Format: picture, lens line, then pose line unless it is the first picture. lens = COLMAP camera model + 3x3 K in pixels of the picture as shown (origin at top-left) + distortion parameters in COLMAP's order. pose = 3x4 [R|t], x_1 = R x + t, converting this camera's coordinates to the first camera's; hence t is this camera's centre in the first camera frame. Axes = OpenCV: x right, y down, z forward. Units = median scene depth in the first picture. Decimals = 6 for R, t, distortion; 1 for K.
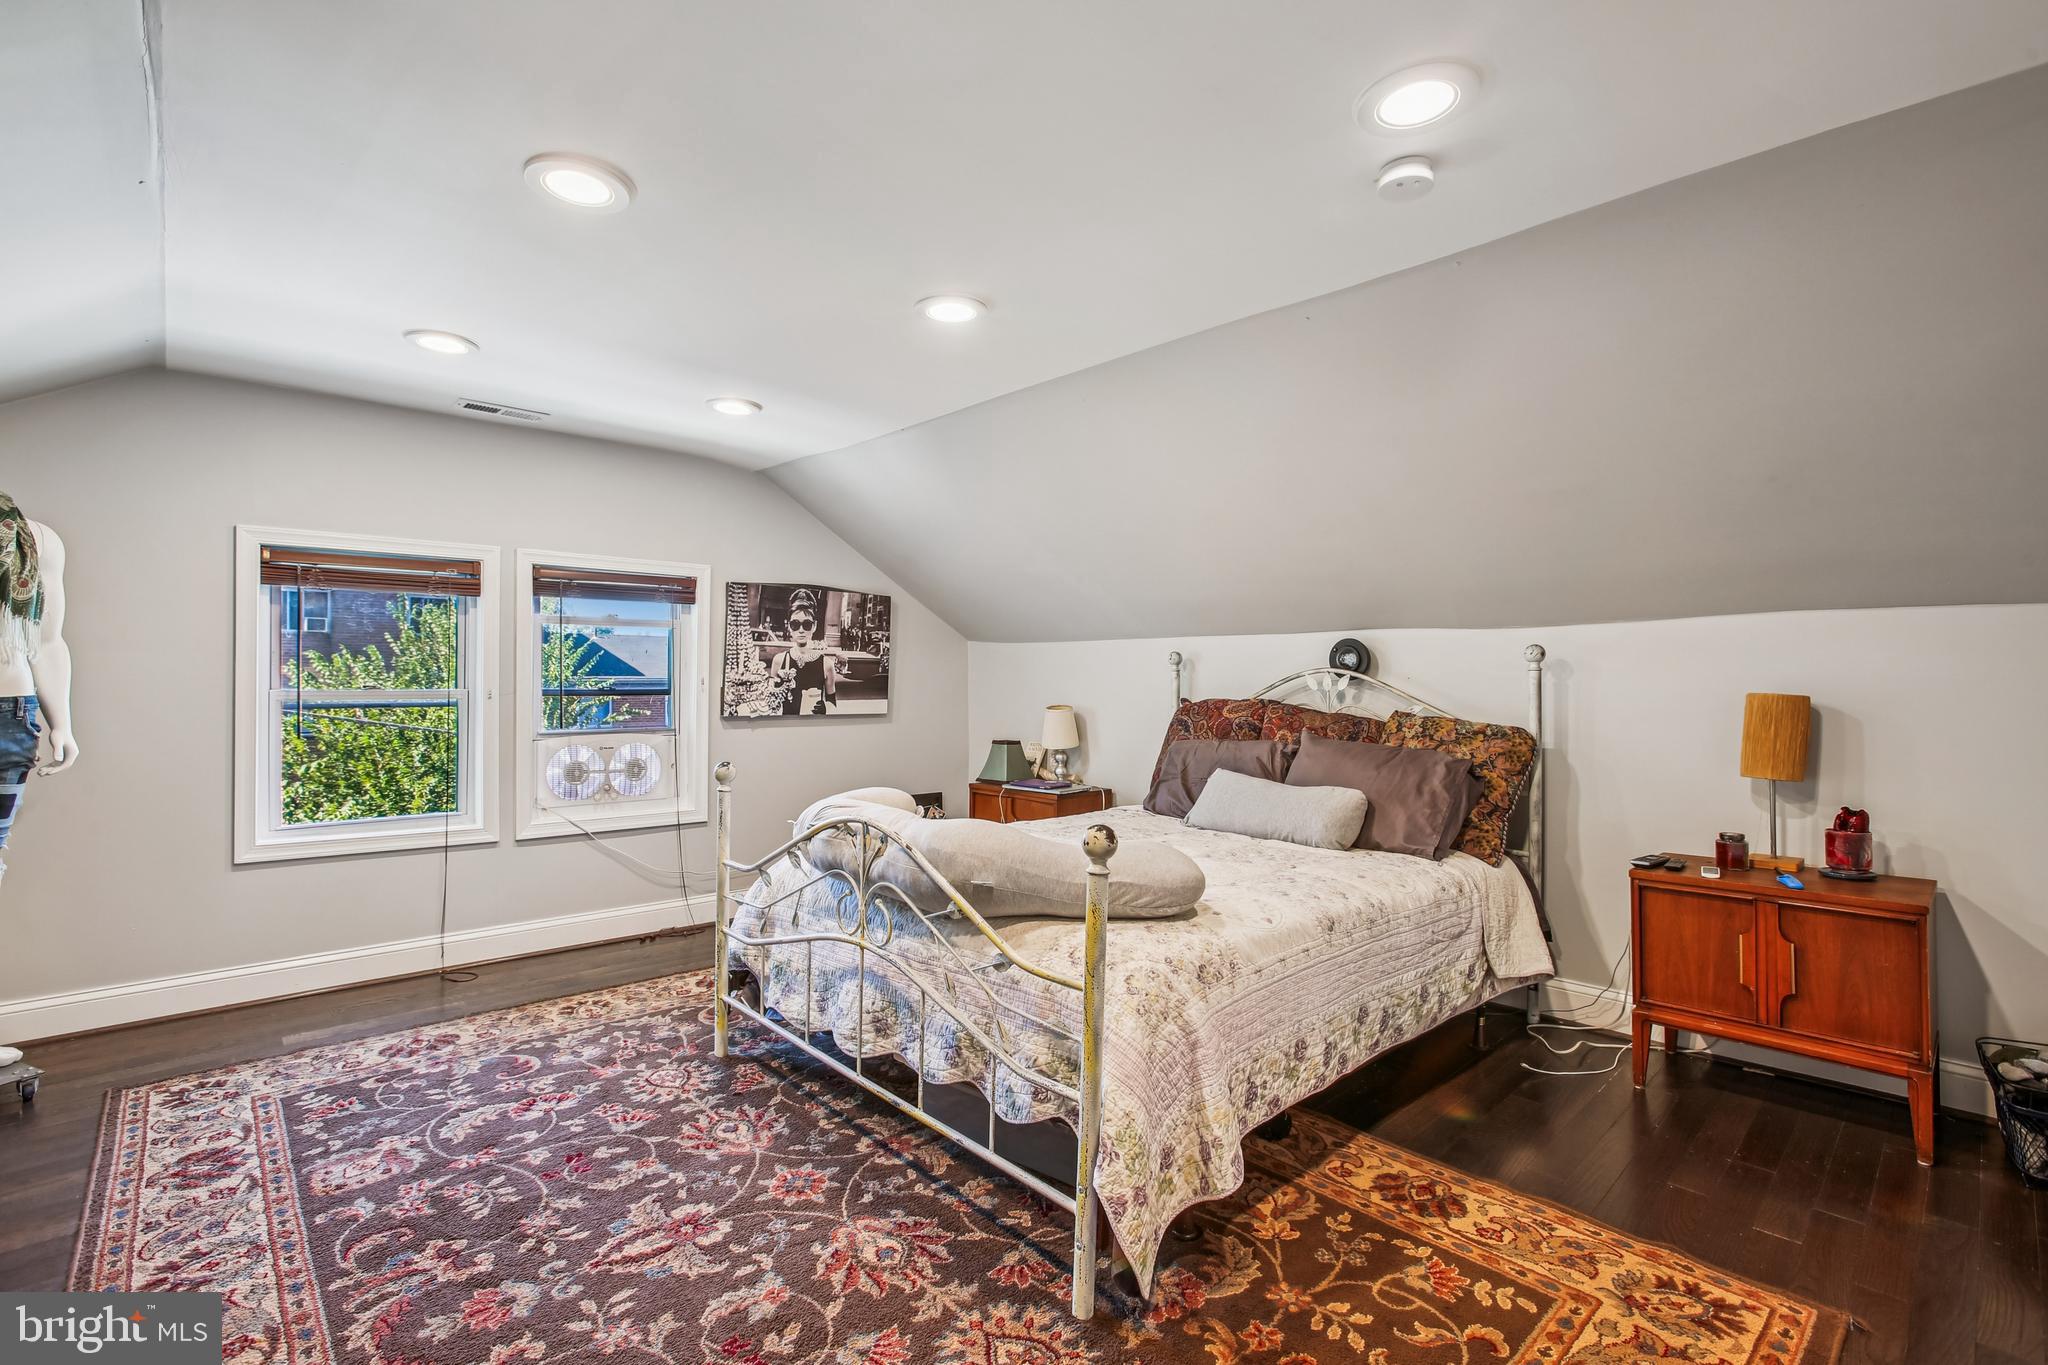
lens RADIAL K [[942.7, 0, 1016.2], [0, 942.7, 679.0], [0, 0, 1]] dist [-0.042623, 0.030248]
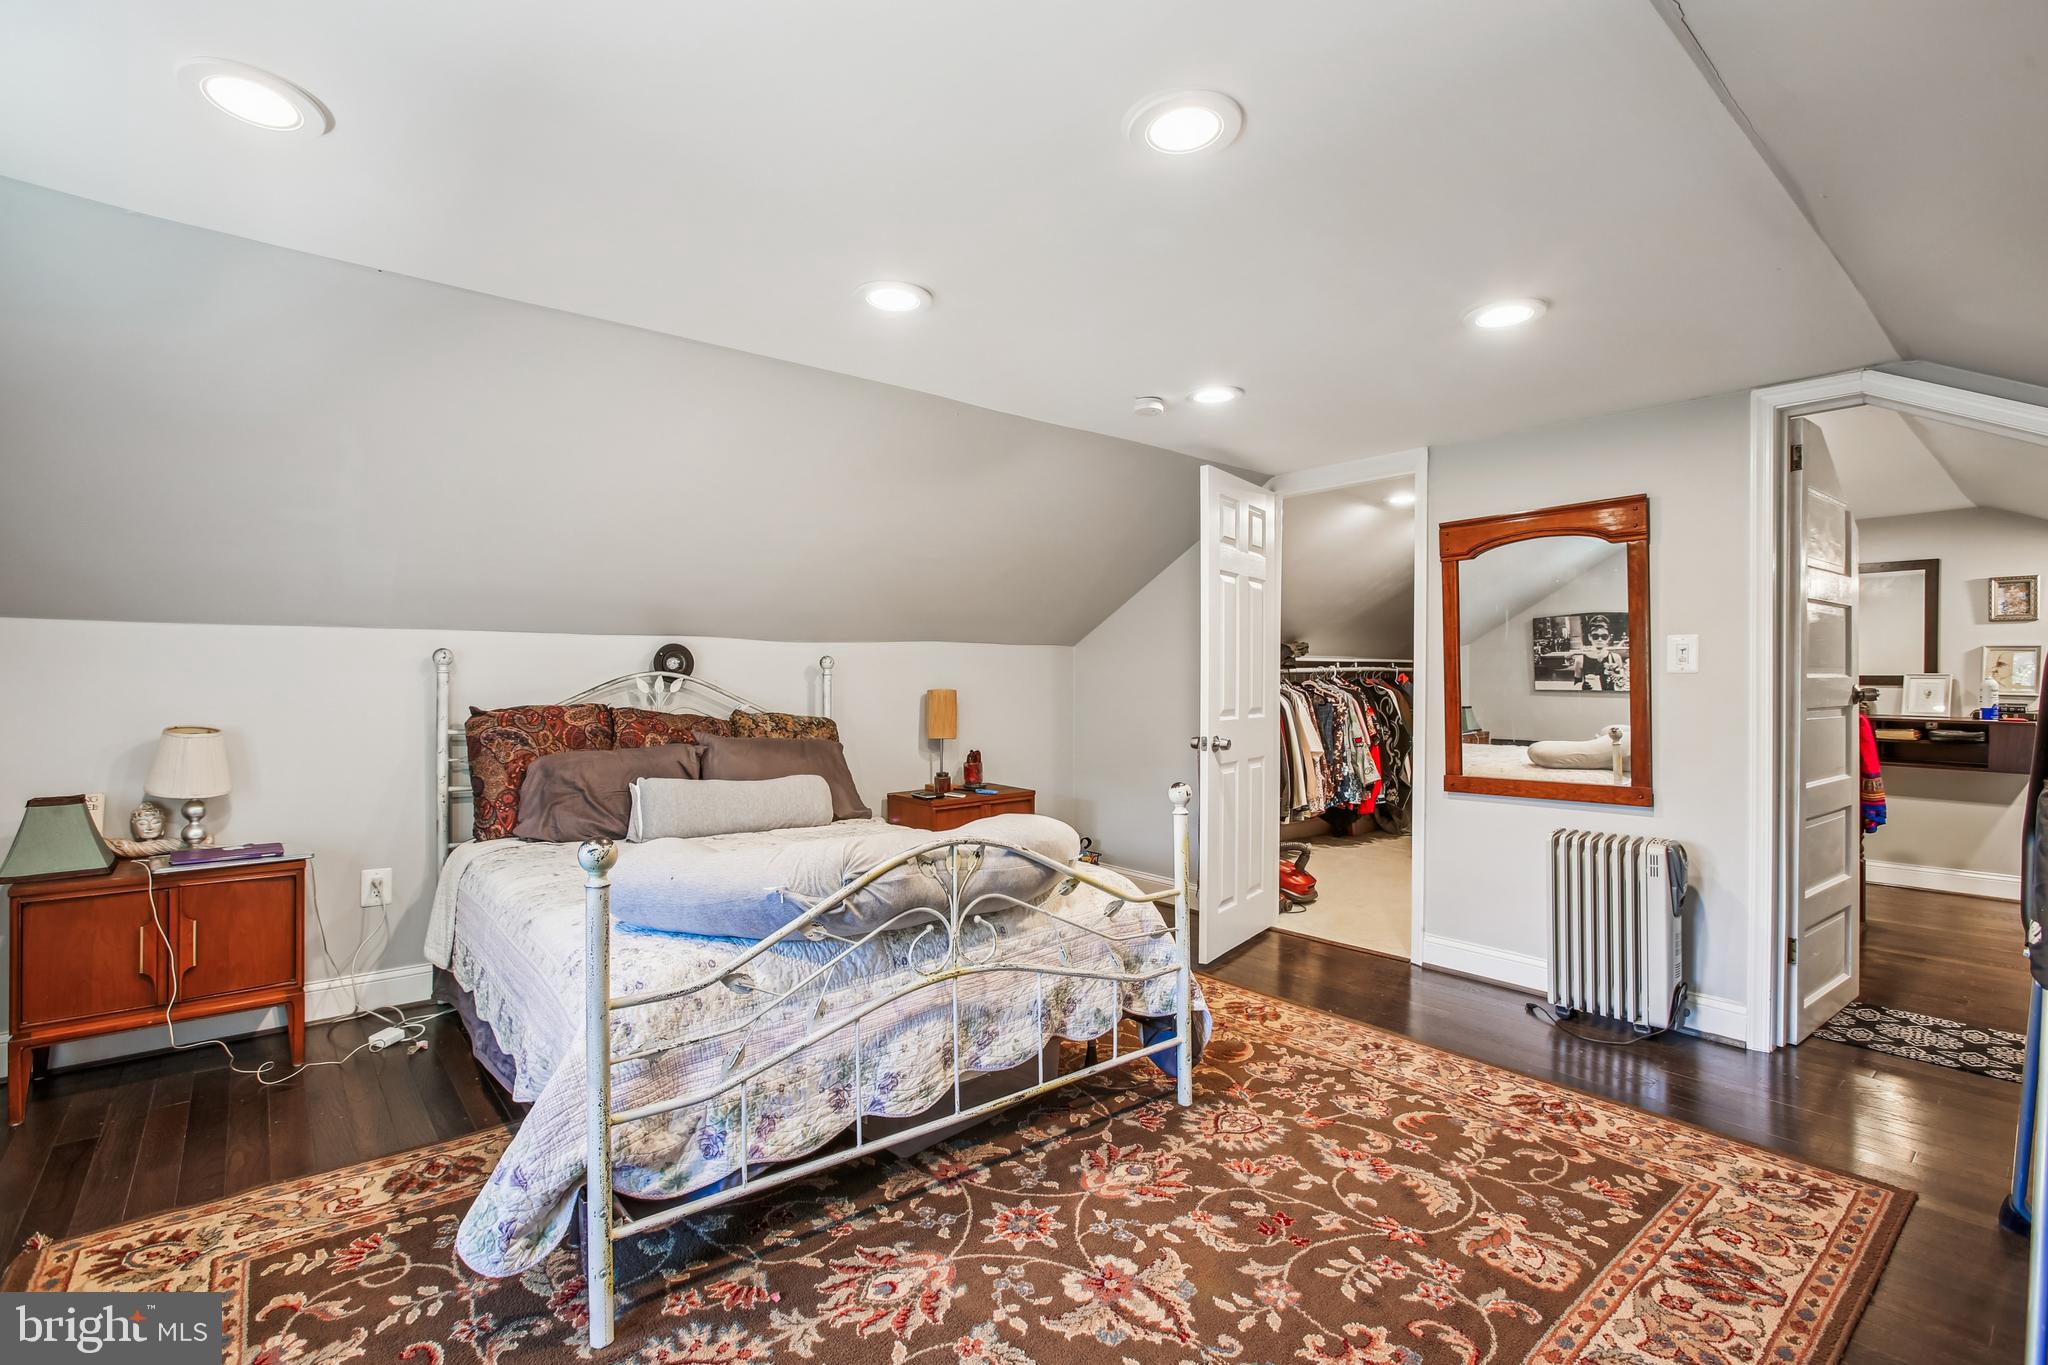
lens RADIAL K [[942.7, 0, 1016.2], [0, 942.7, 679.0], [0, 0, 1]] dist [-0.042623, 0.030248]
pose [[0.047751, -0.002969, 0.998855, -1.130173], [-0.004156, 0.999986, 0.003171, -0.013753], [-0.998851, -0.004303, 0.047738, 0.926442]]
